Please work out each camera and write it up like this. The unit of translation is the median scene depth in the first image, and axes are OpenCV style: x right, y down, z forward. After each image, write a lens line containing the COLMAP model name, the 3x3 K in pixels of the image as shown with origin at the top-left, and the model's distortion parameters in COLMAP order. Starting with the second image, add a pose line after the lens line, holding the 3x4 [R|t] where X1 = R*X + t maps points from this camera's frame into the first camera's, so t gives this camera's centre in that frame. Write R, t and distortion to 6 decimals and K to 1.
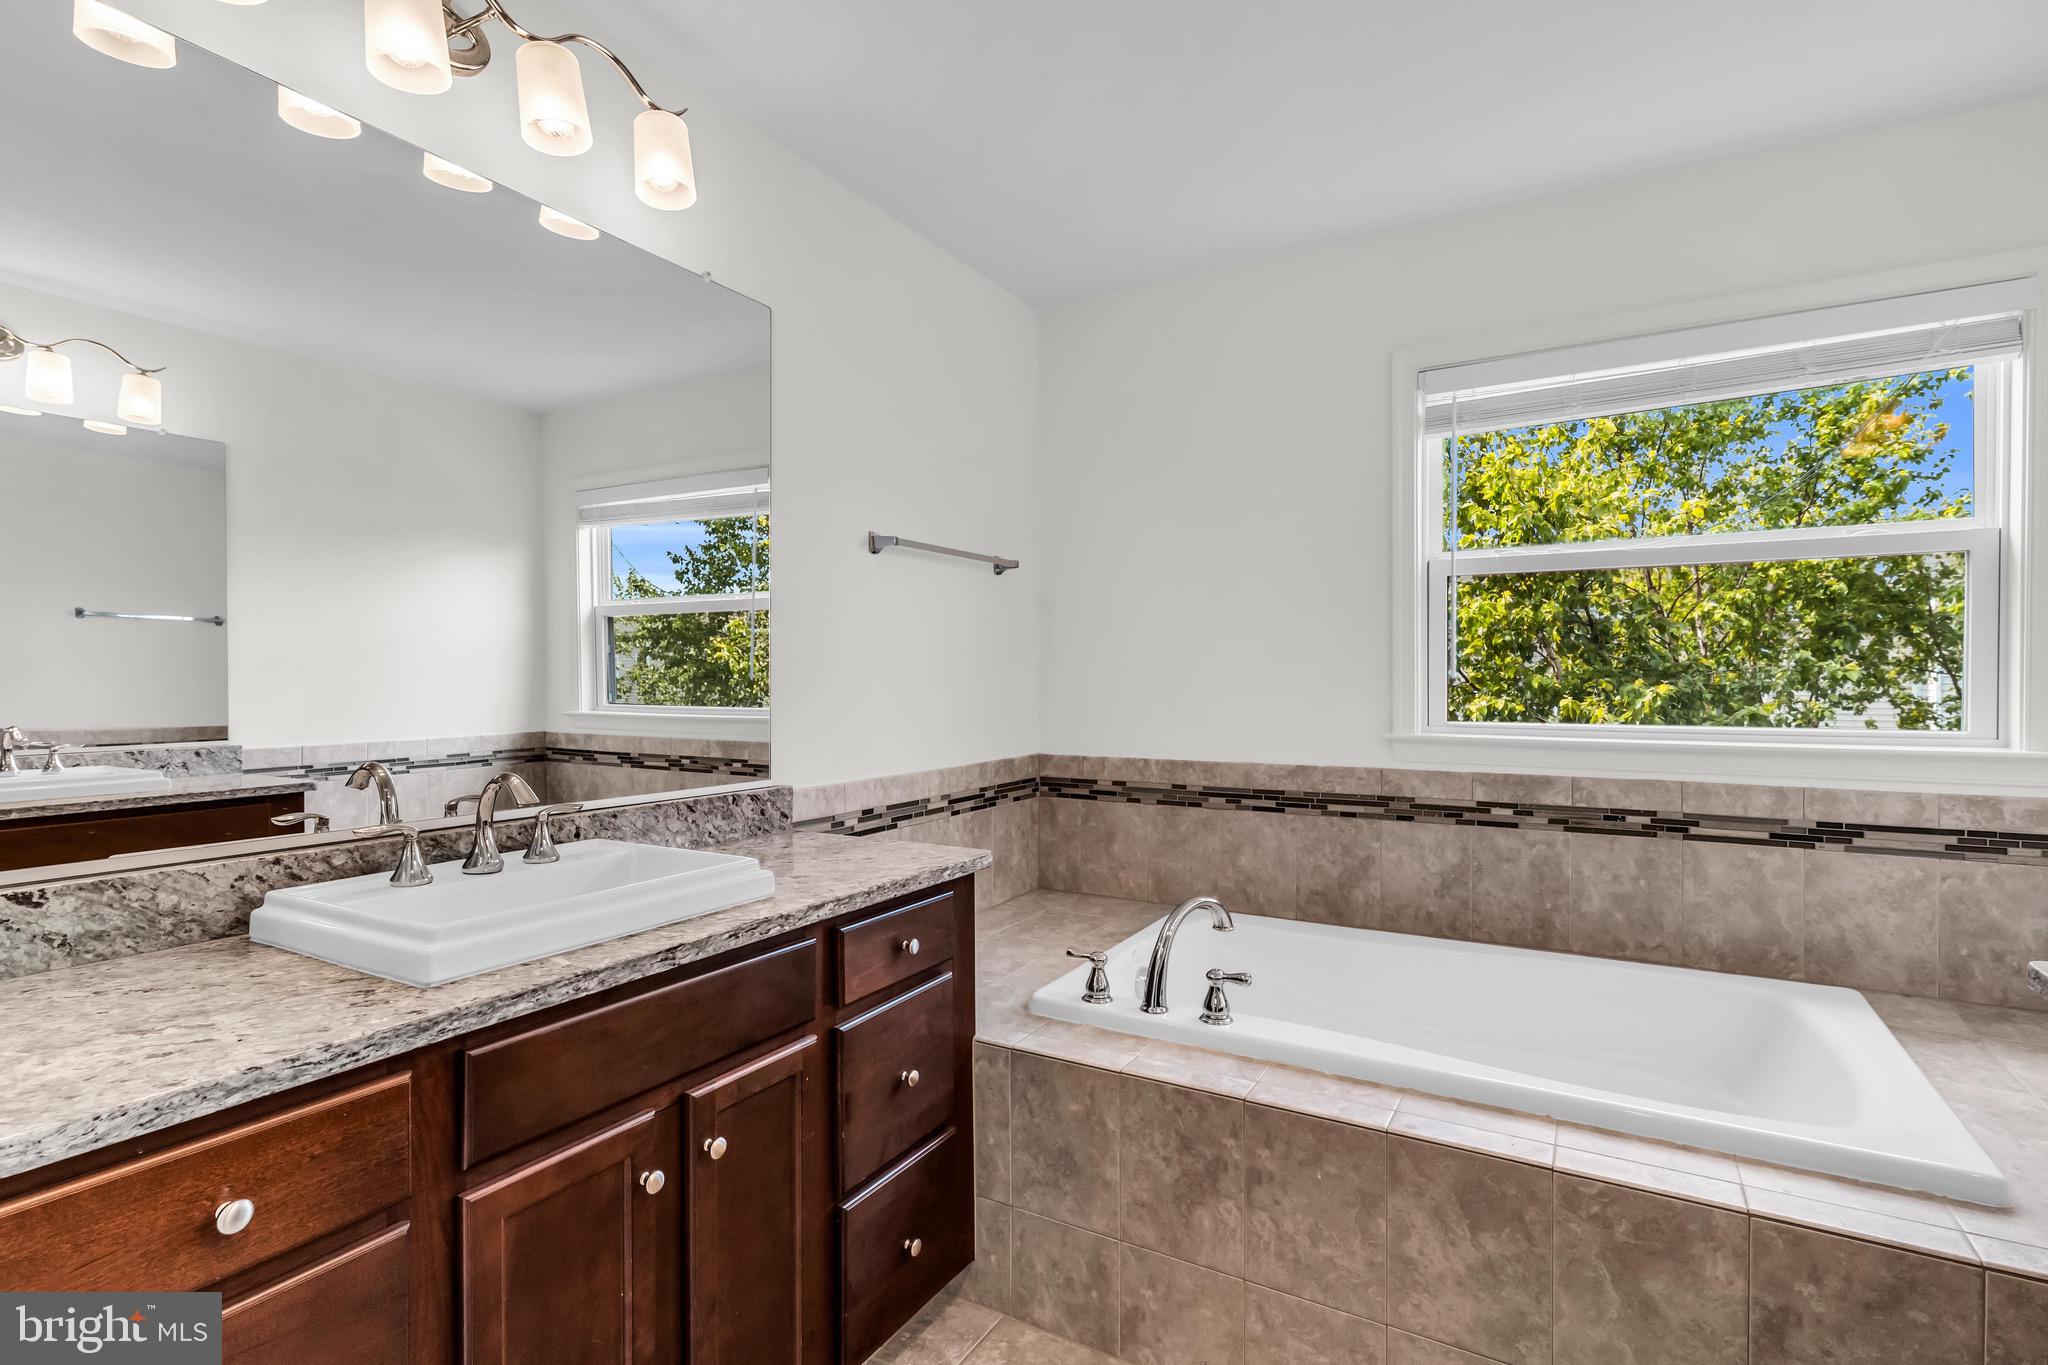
lens RADIAL K [[992.8, 0, 1017.4], [0, 992.8, 685.4], [0, 0, 1]] dist [0.004256, 0.000076]
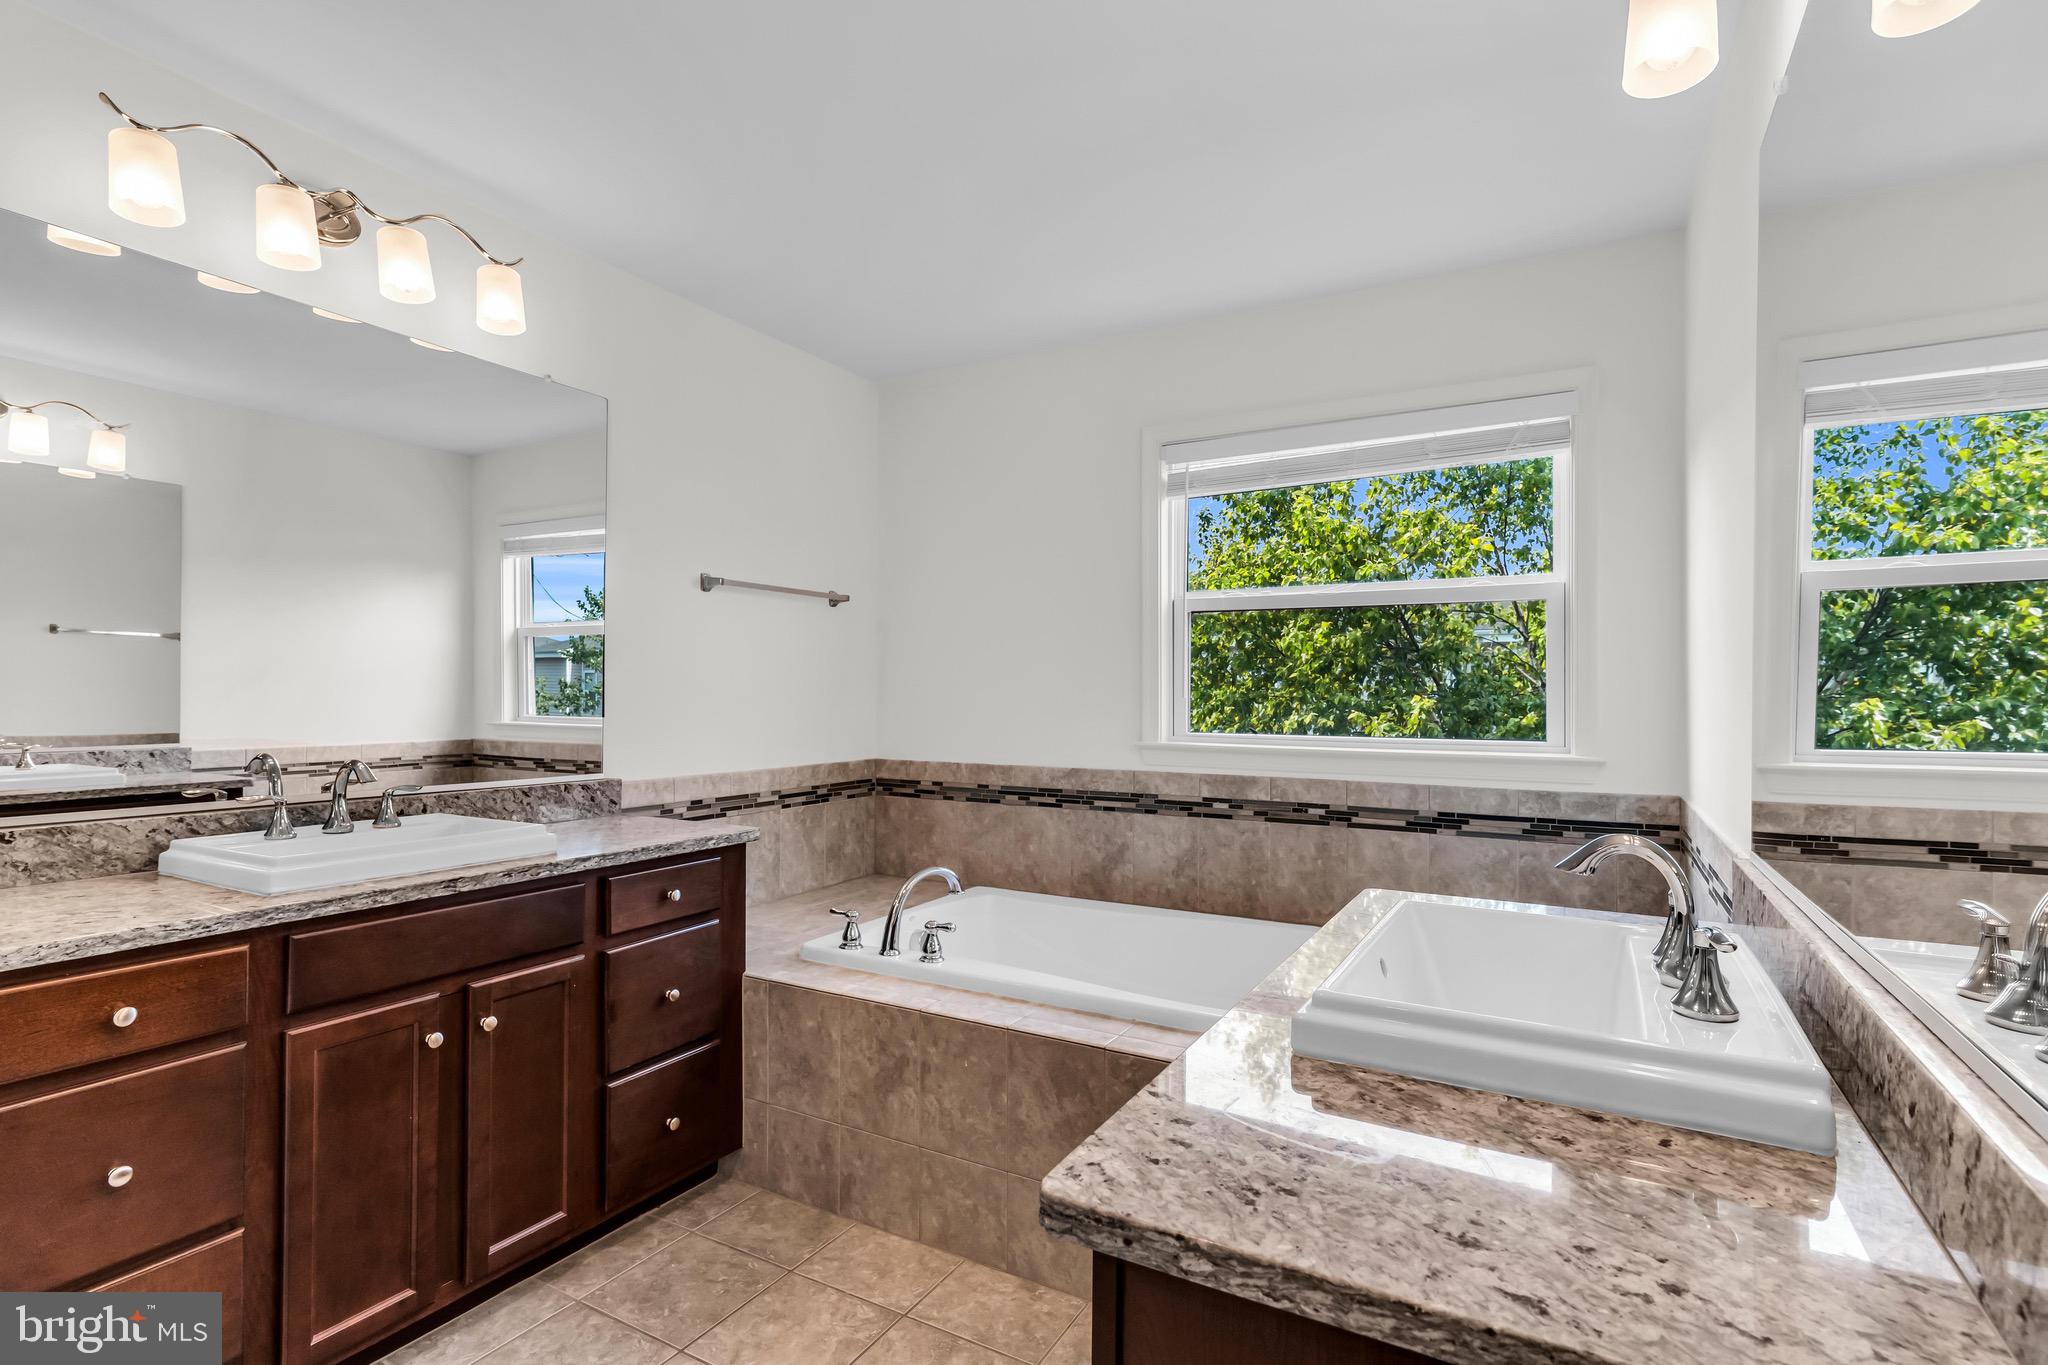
lens RADIAL K [[993.2, 0, 1016.5], [0, 993.2, 686.6], [0, 0, 1]] dist [0.003050, -0.000330]
pose [[0.999908, 0.007216, 0.011493, 0.291003], [-0.007039, 0.999857, -0.015344, 0.001145], [-0.011602, 0.015261, 0.999816, -0.293383]]
